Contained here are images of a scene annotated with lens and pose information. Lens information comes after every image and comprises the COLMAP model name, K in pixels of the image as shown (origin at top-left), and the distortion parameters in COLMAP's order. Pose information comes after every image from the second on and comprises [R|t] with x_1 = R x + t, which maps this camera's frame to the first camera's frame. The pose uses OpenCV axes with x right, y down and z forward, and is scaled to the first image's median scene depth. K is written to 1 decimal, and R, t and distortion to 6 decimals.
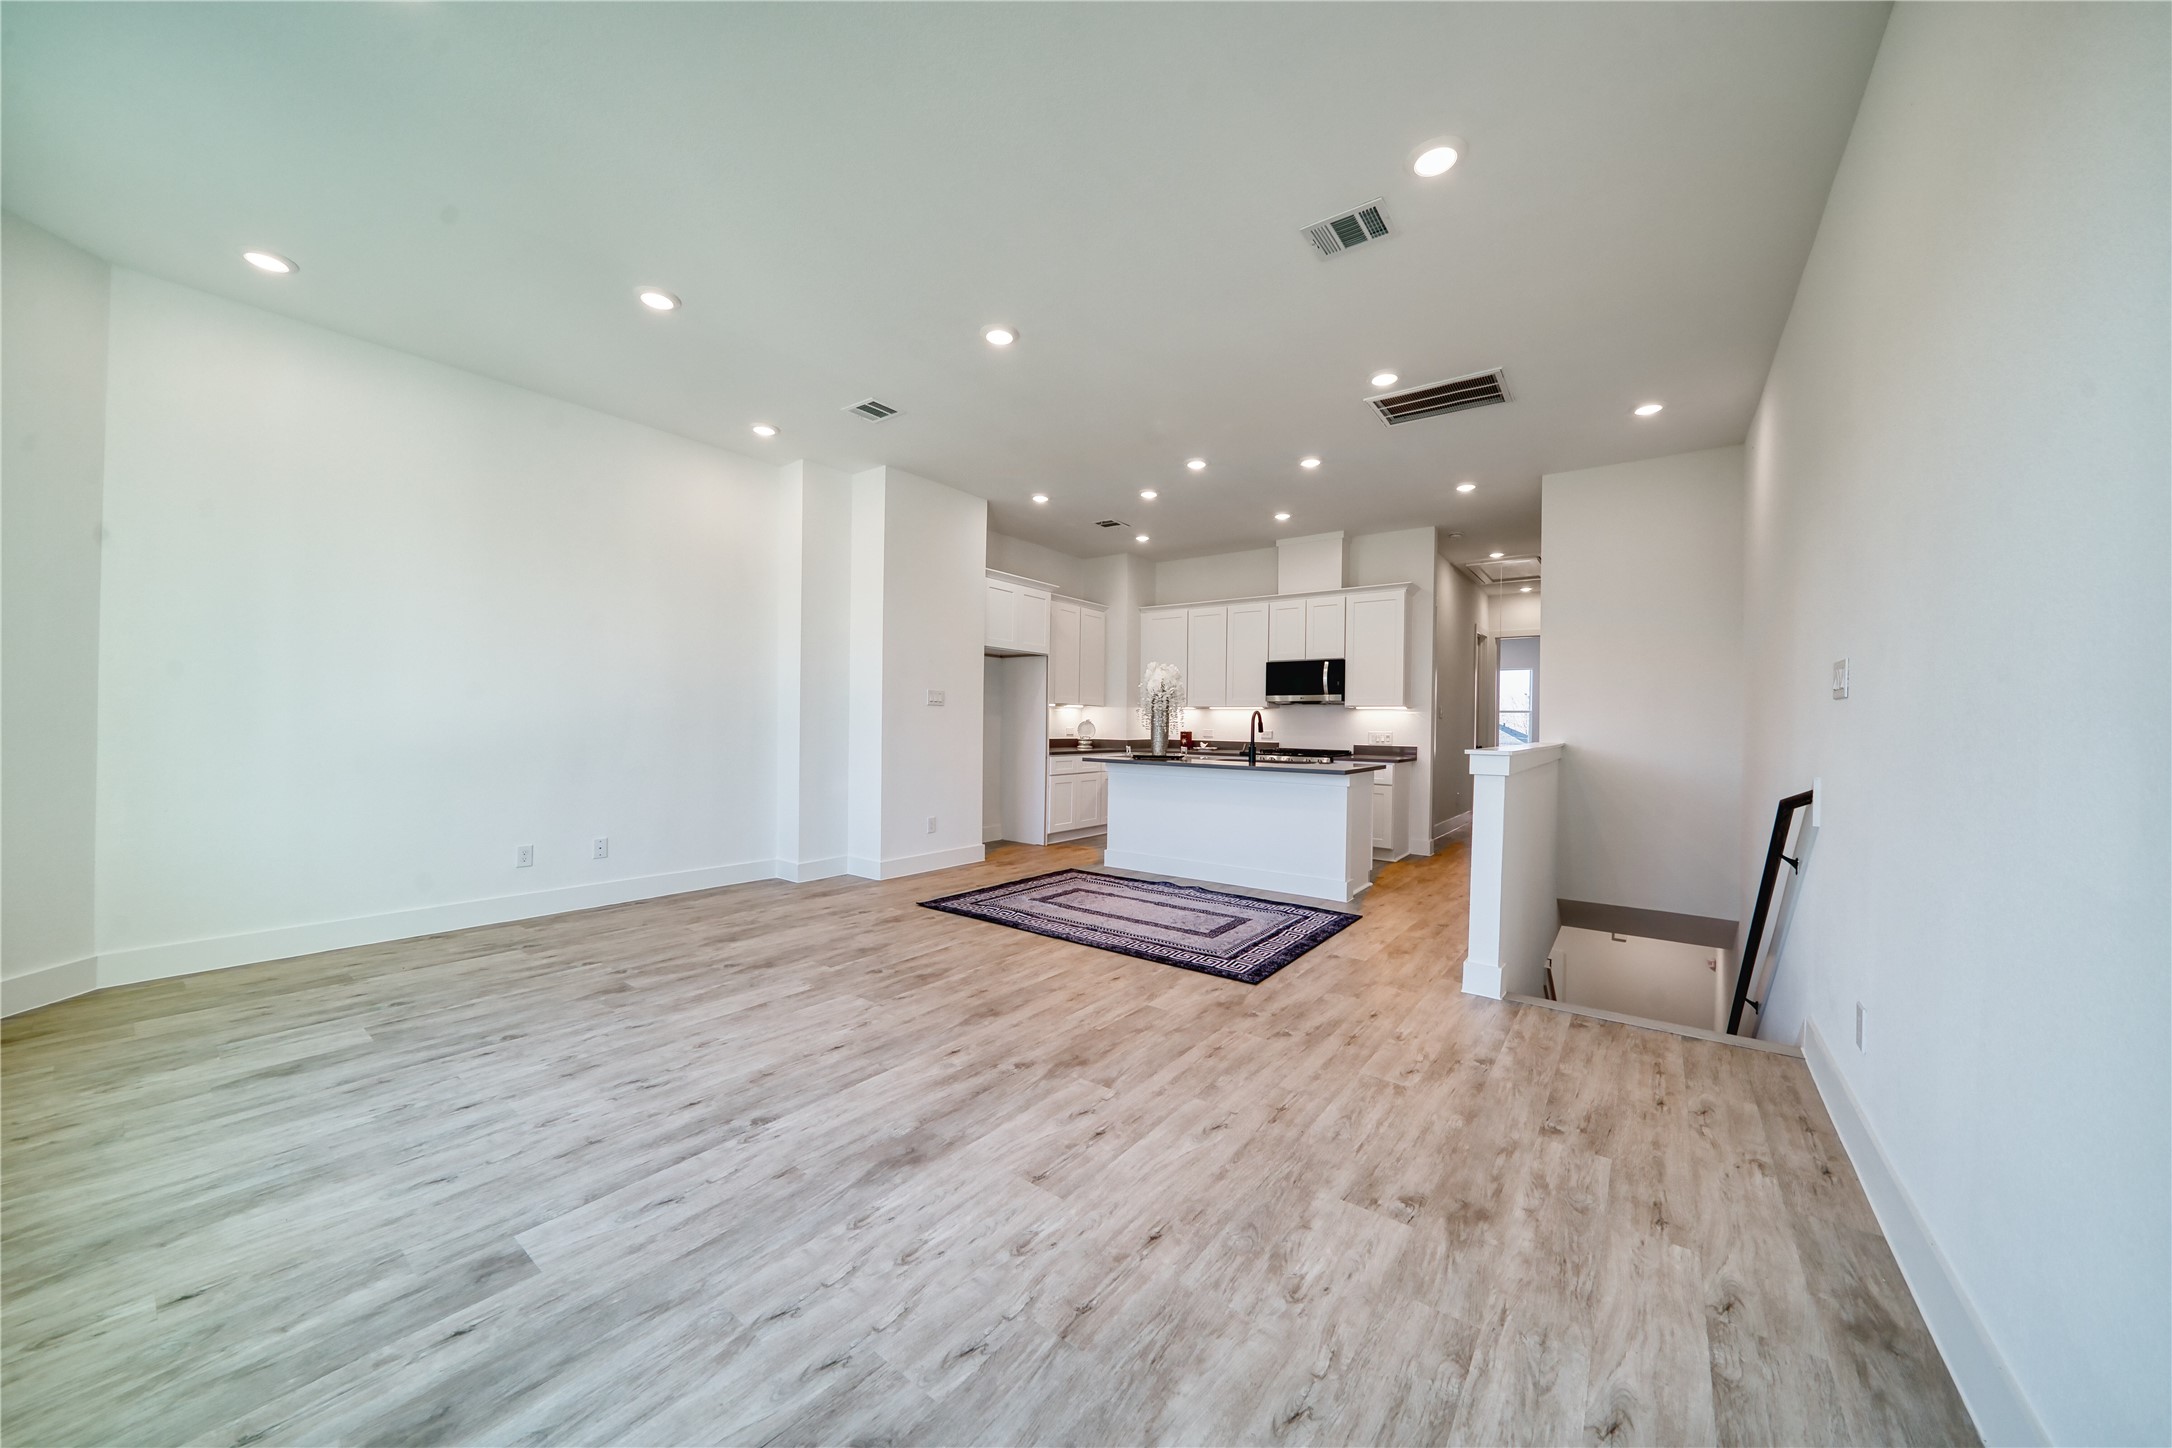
lens RADIAL K [[750.8, 0, 1090.9], [0, 750.8, 717.5], [0, 0, 1]] dist [-0.008457, 0.000548]
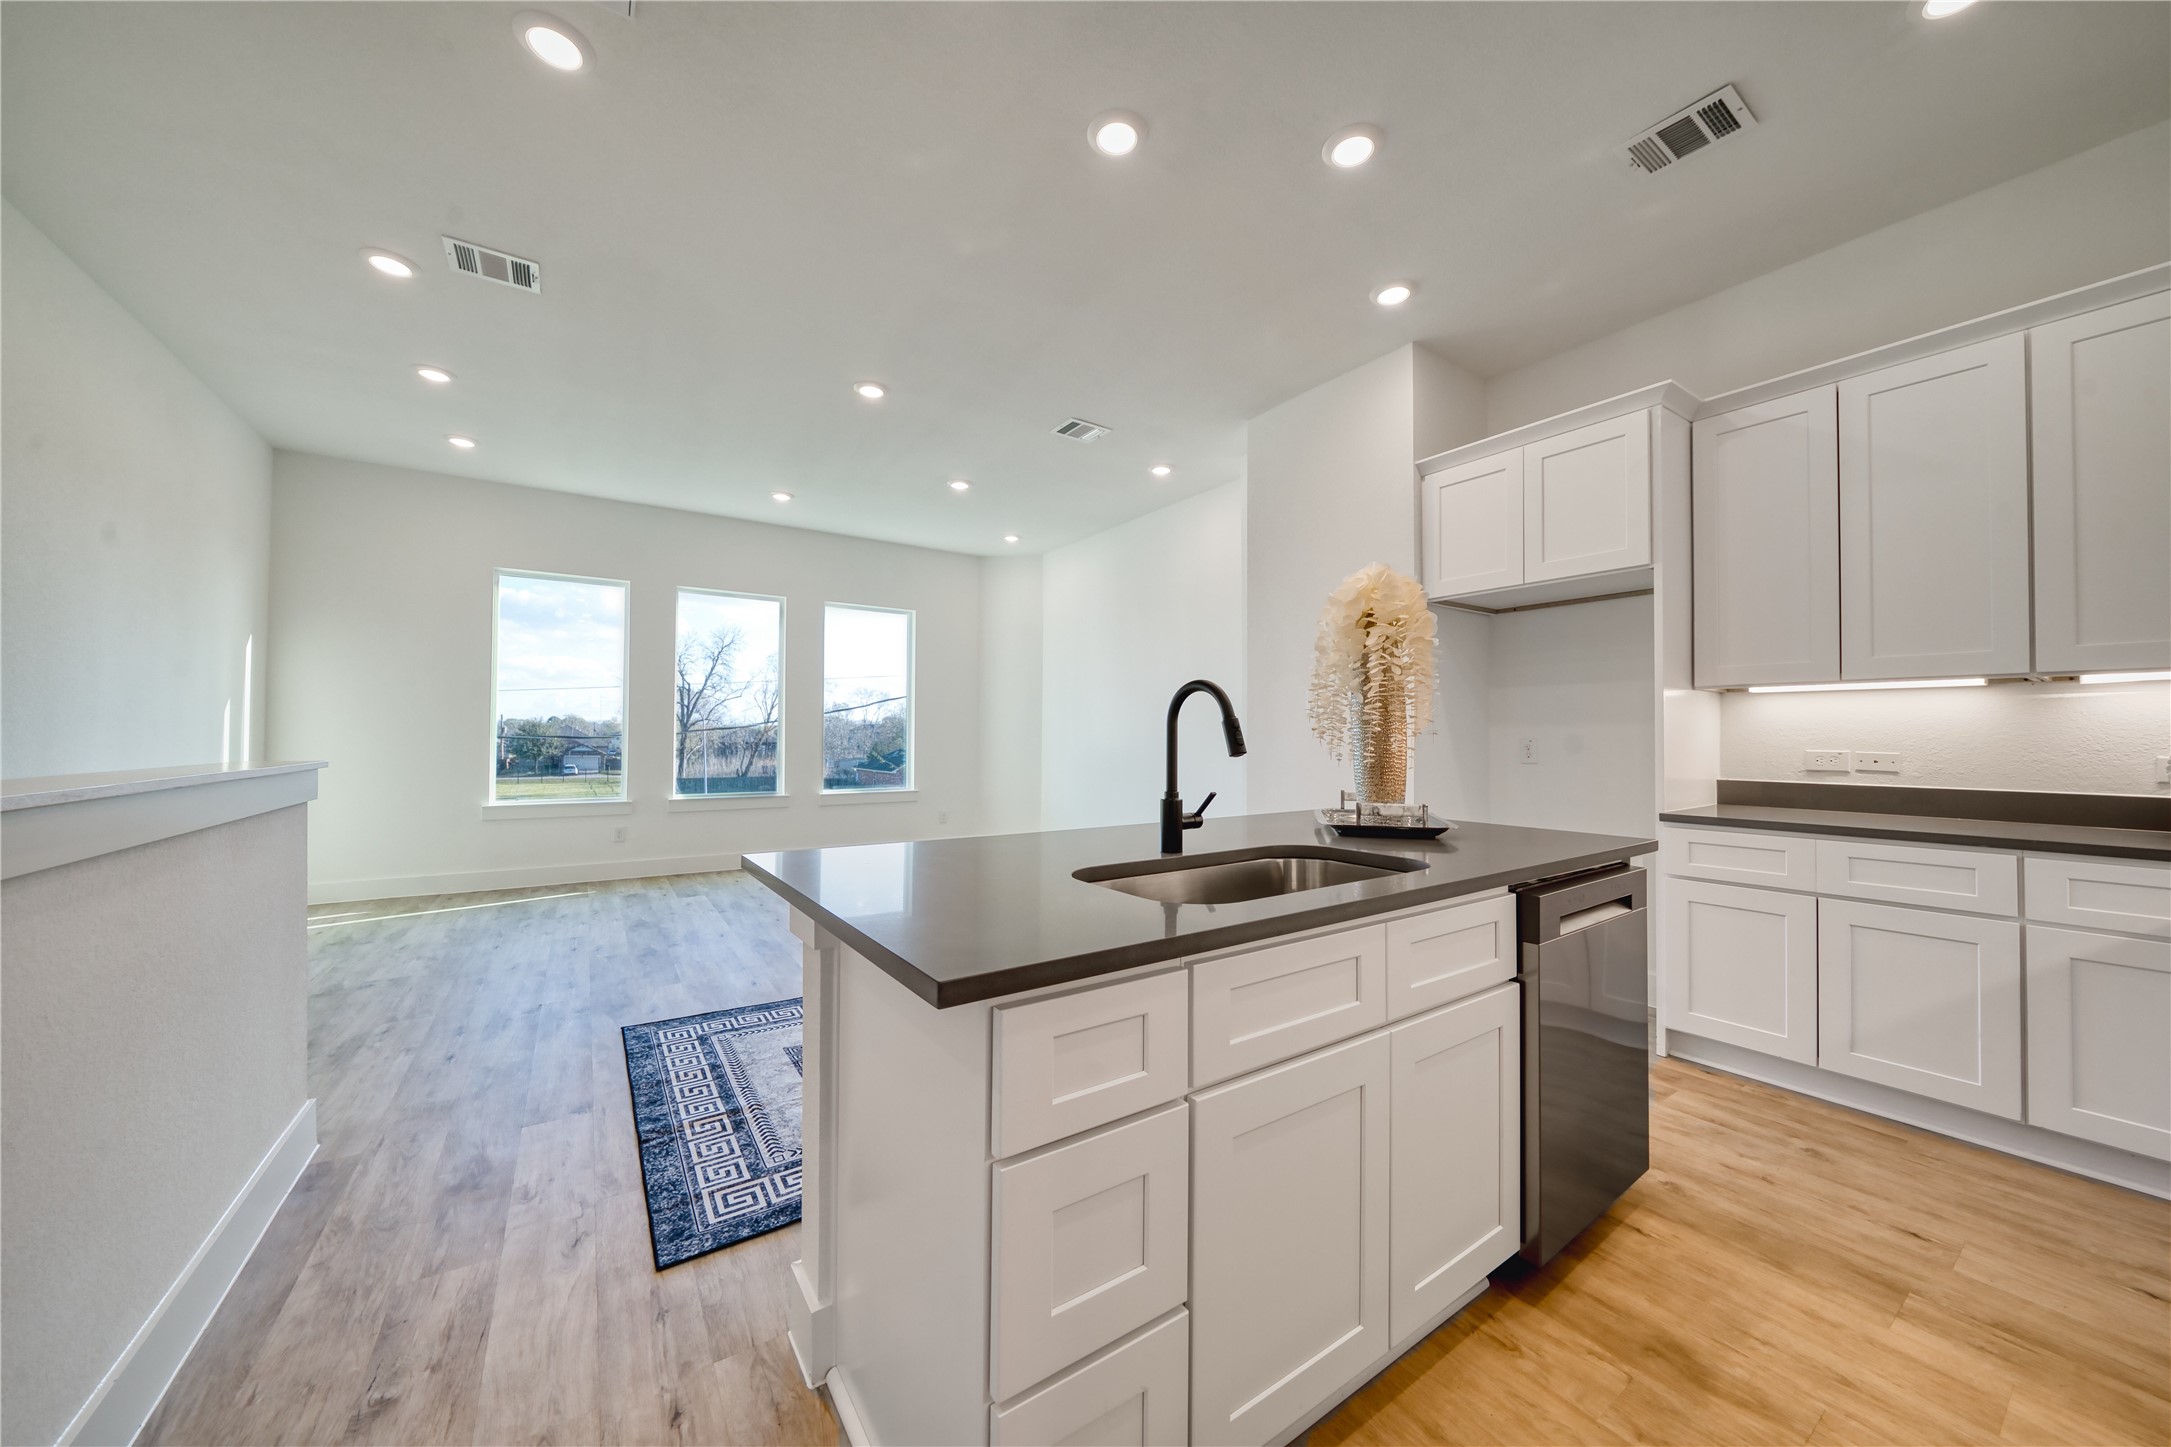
lens RADIAL K [[750.5, 0, 1077.1], [0, 750.5, 738.5], [0, 0, 1]] dist [-0.008457, 0.000548]
pose [[-0.338632, -0.018455, -0.940738, 0.942057], [-0.006109, 0.999830, -0.017415, 0.033865], [0.940899, -0.000150, -0.338687, 1.955151]]
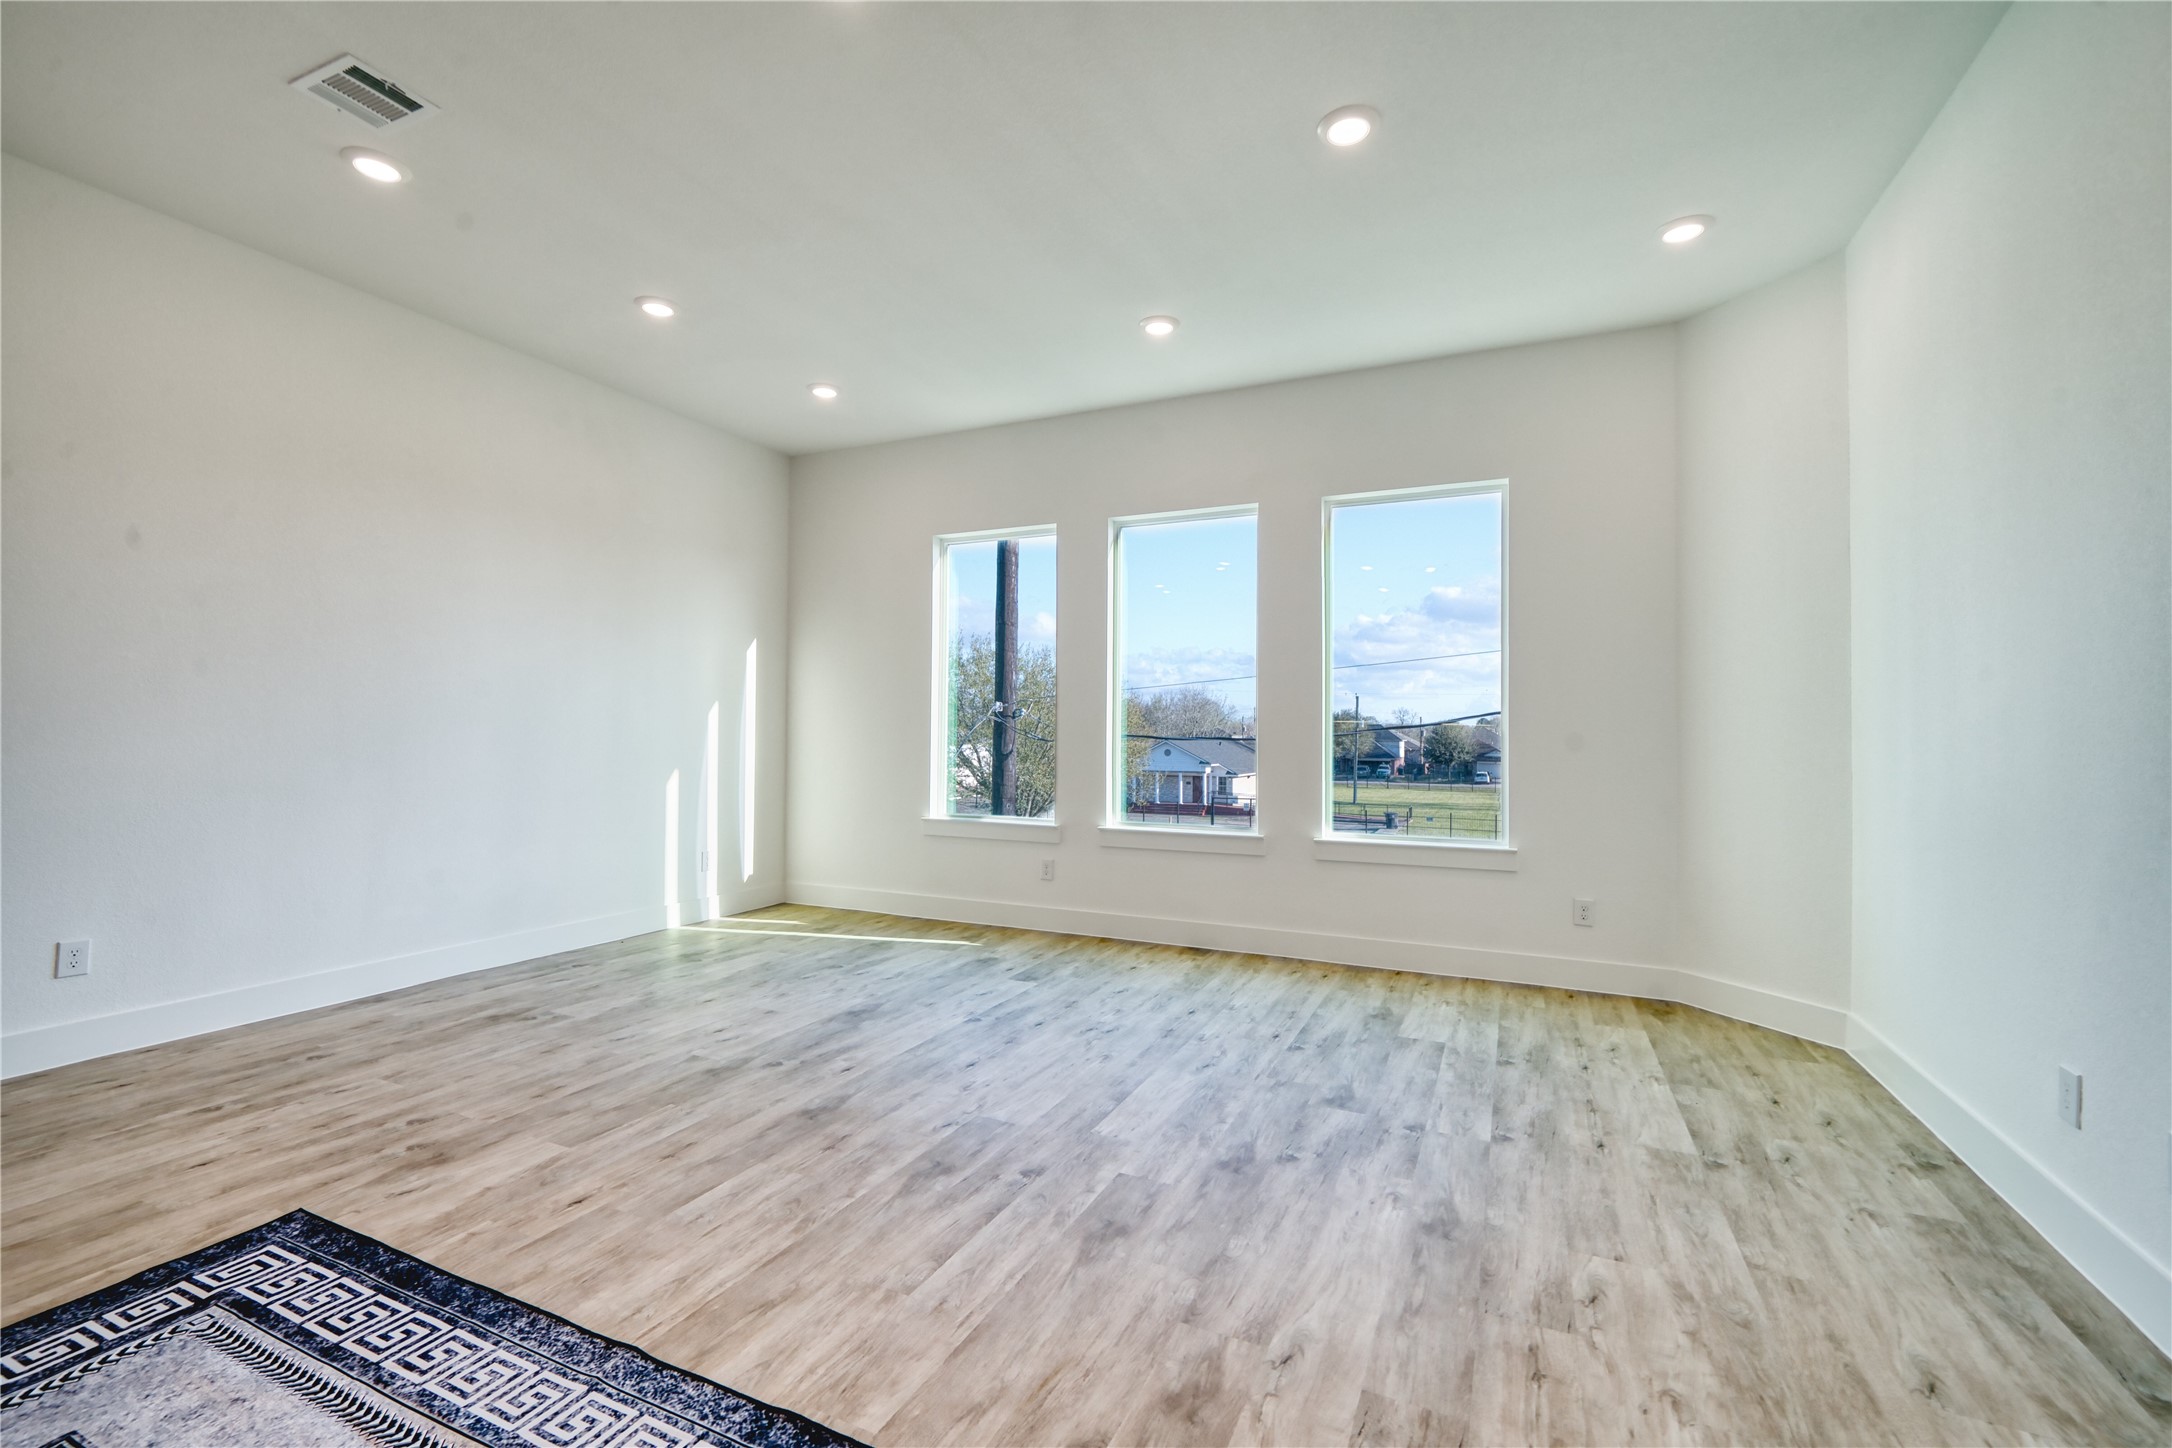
lens RADIAL K [[918.3, 0, 1091.3], [0, 918.3, 729.0], [0, 0, 1]] dist [0.000706, 0.000340]
pose [[-0.978404, -0.024940, -0.205190, -0.203211], [-0.022000, 0.999620, -0.016595, 0.014484], [0.205526, -0.011722, -0.978581, 1.916121]]
